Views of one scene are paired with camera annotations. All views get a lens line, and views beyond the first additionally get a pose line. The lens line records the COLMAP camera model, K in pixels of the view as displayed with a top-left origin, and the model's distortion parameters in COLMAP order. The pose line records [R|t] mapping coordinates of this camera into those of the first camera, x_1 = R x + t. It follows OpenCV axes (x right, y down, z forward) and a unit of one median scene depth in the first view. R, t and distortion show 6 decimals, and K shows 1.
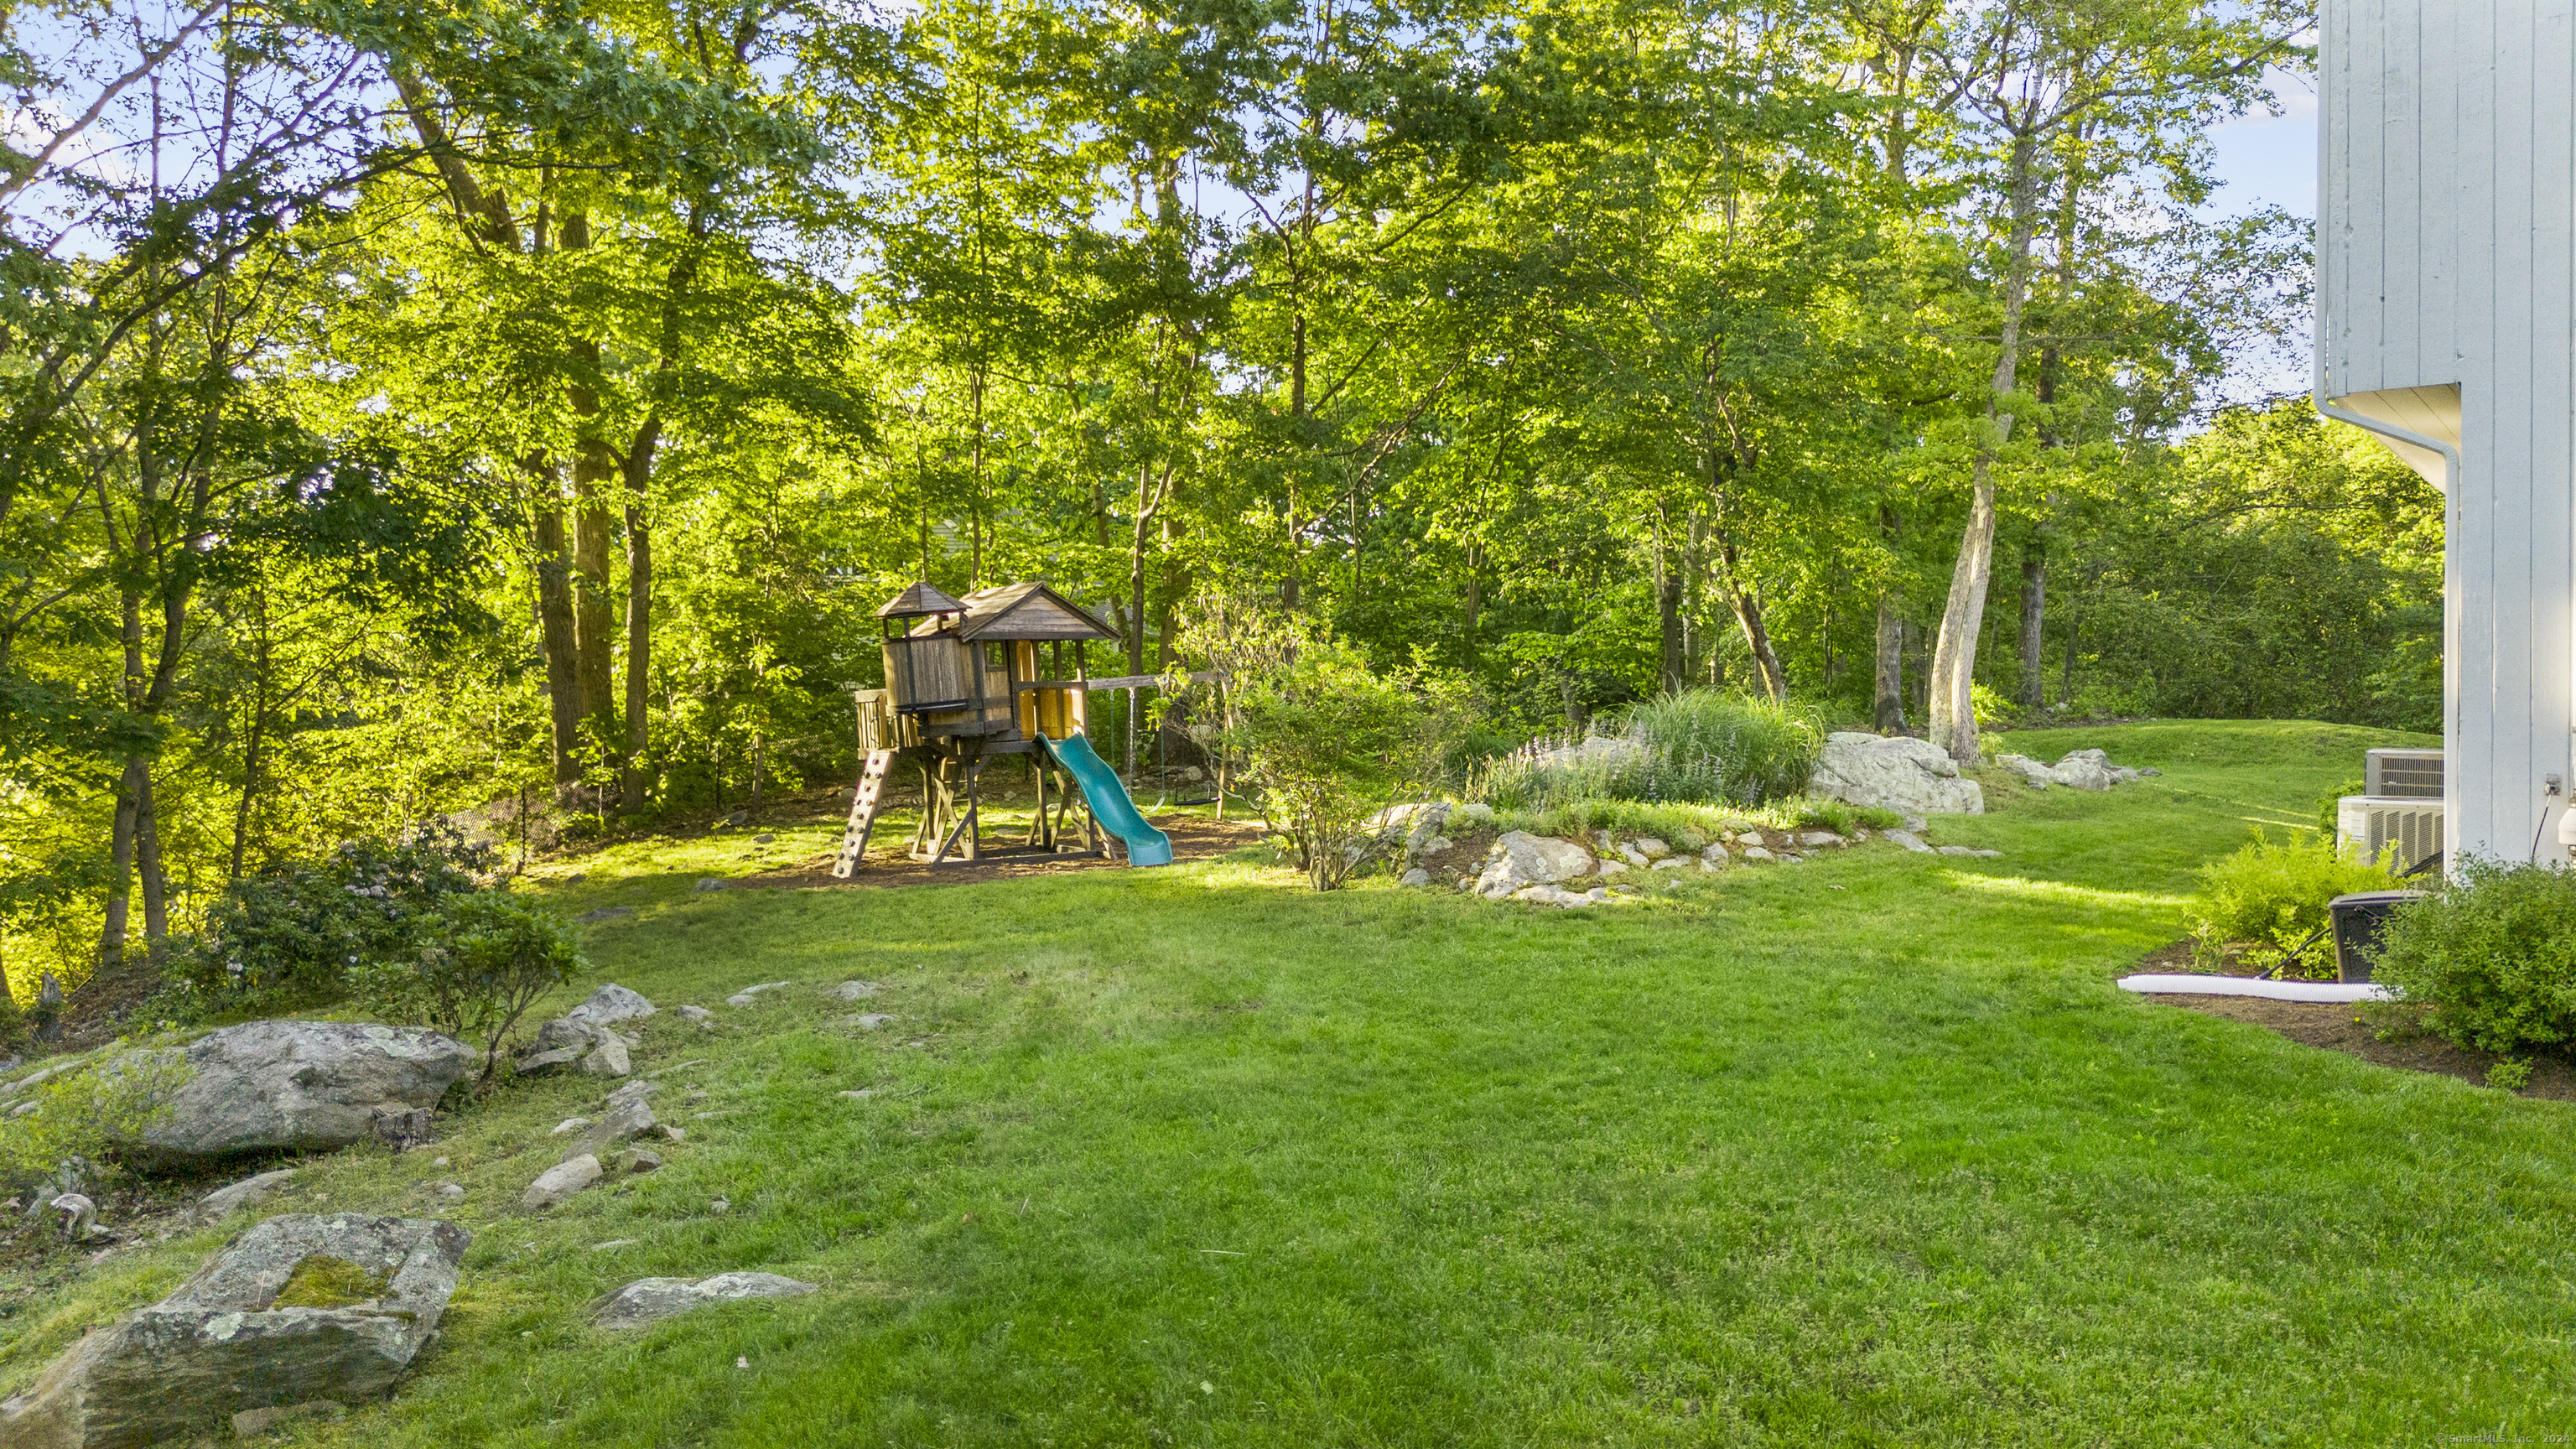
lens RADIAL K [[1874.4, 0, 1233.0], [0, 1874.4, 725.5], [0, 0, 1]] dist [0.087992, -0.062324]
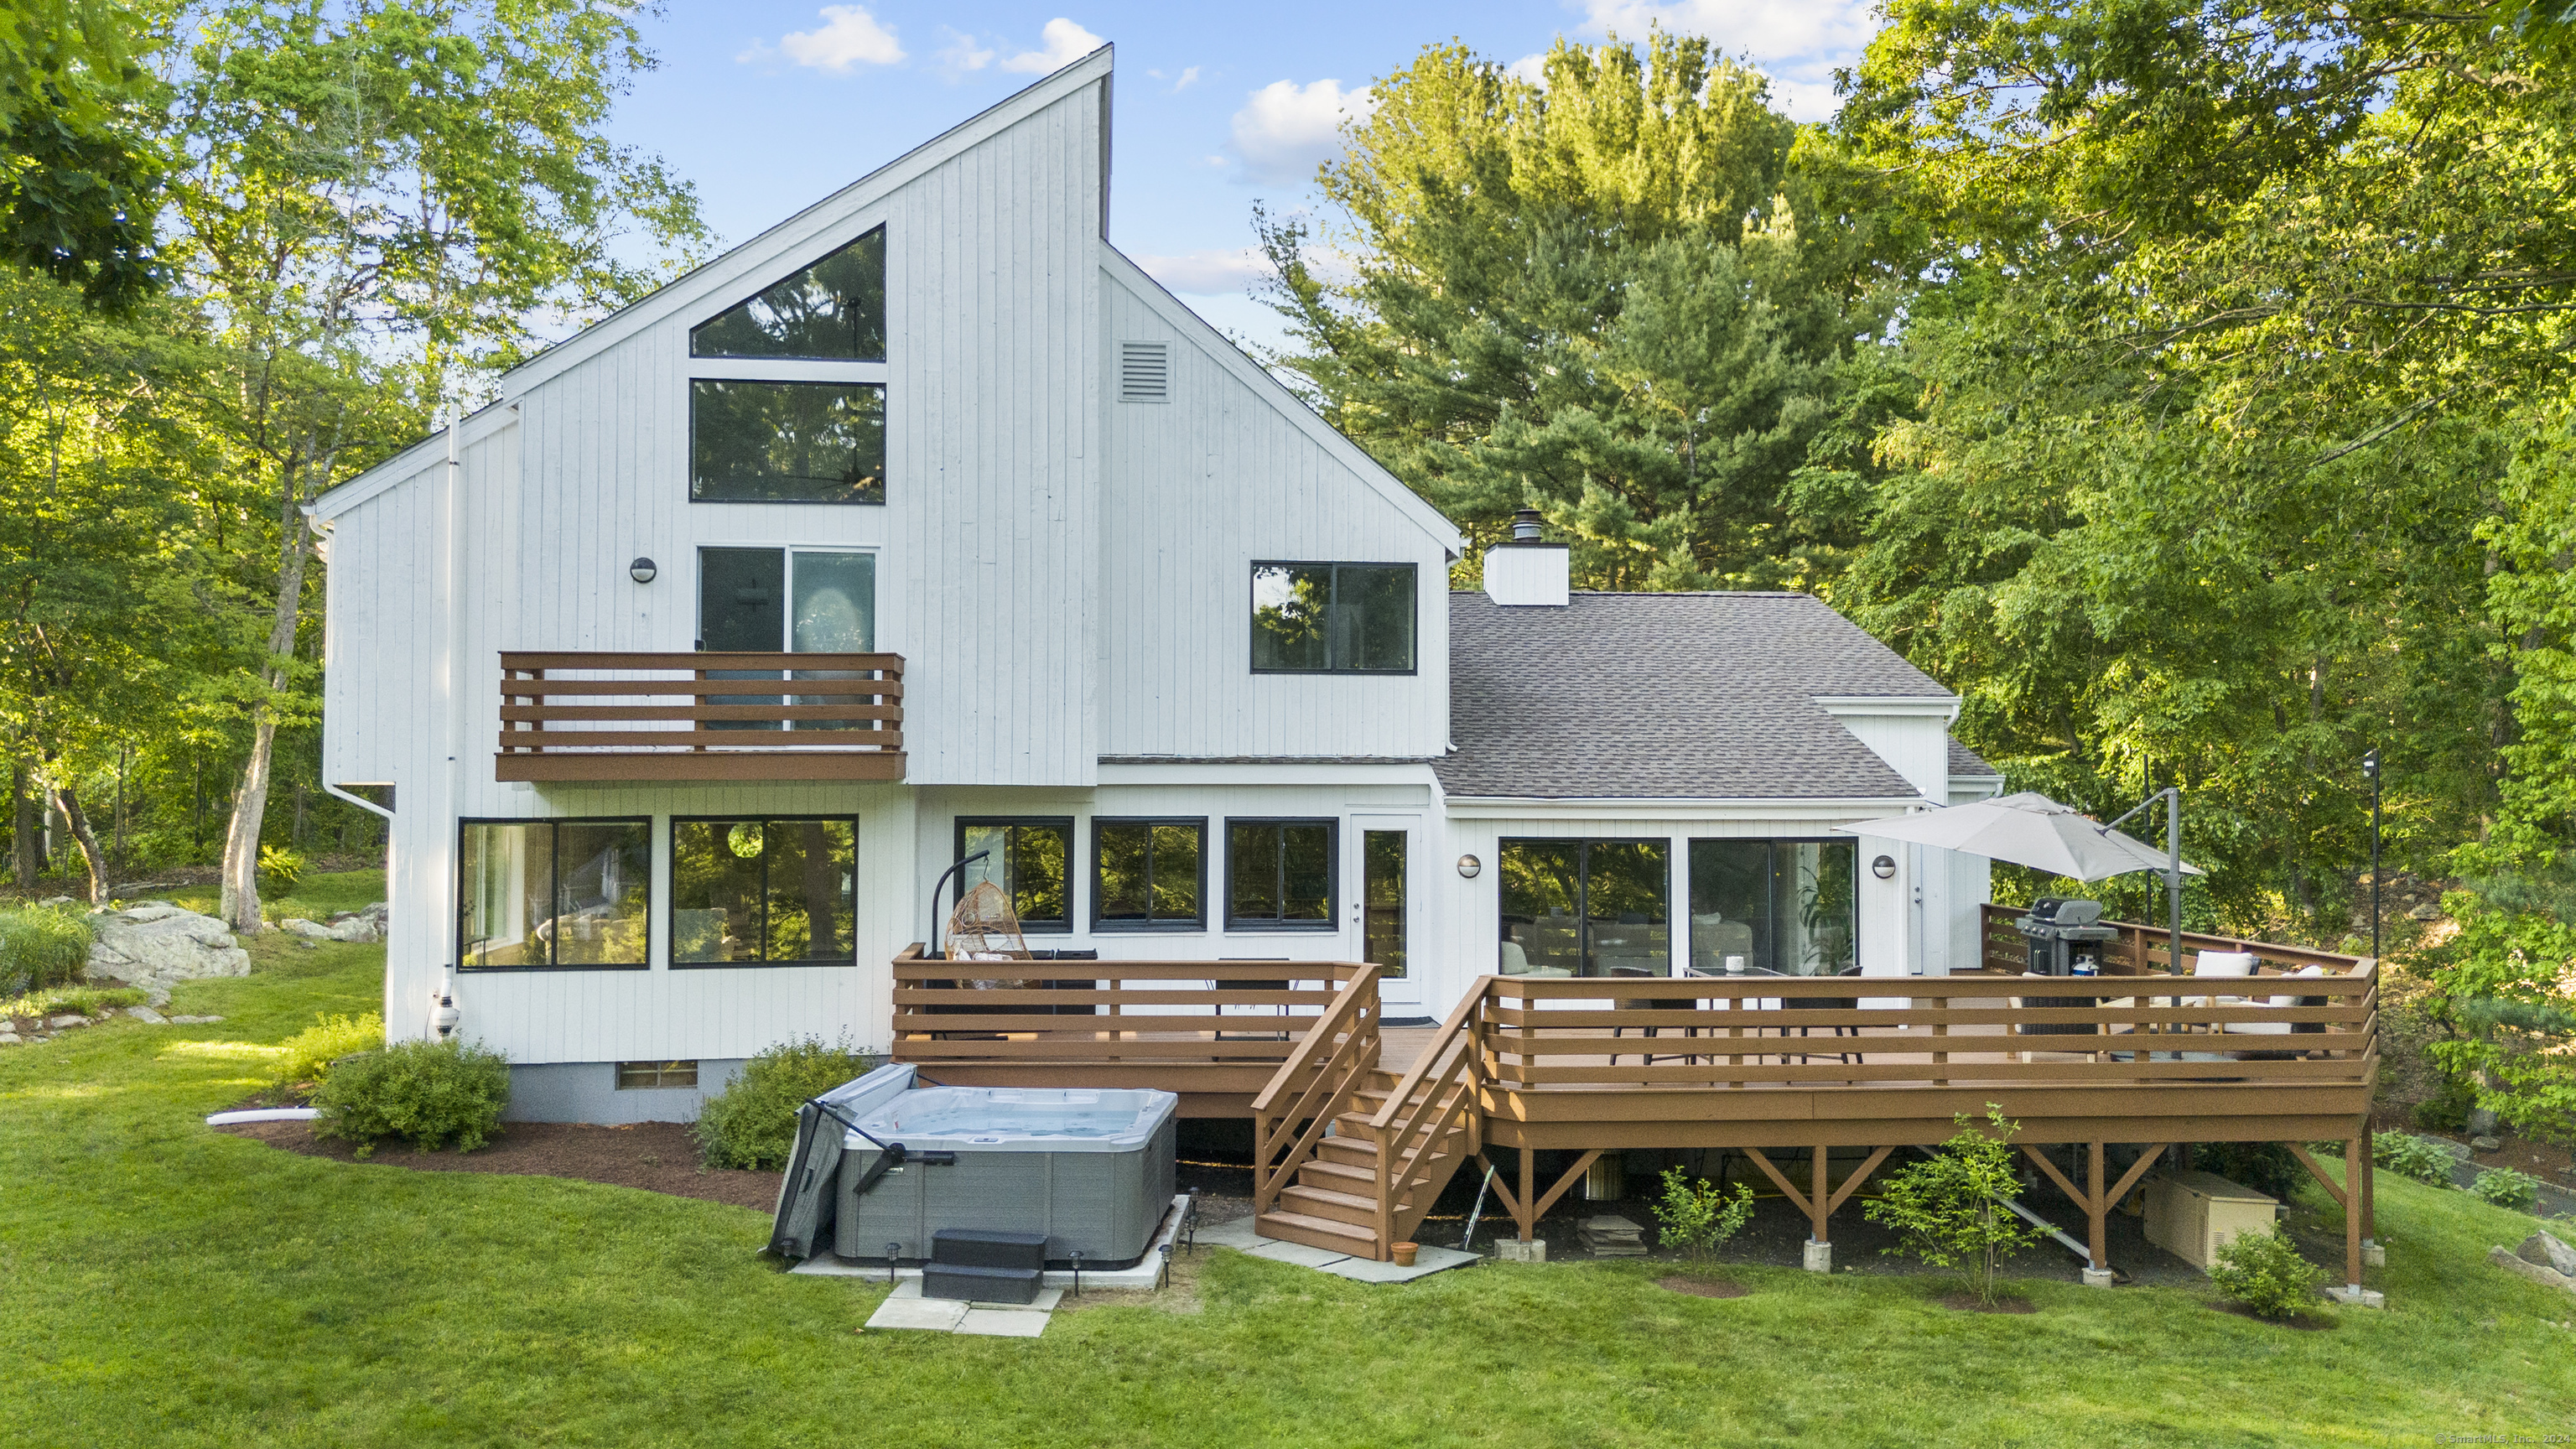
lens RADIAL K [[1874.4, 0, 1233.0], [0, 1874.4, 725.5], [0, 0, 1]] dist [0.087992, -0.062324]
pose [[0.723380, 0.032540, 0.689683, -0.035654], [-0.004557, 0.999092, -0.042359, -0.092834], [-0.690435, 0.027499, 0.722871, -0.543234]]
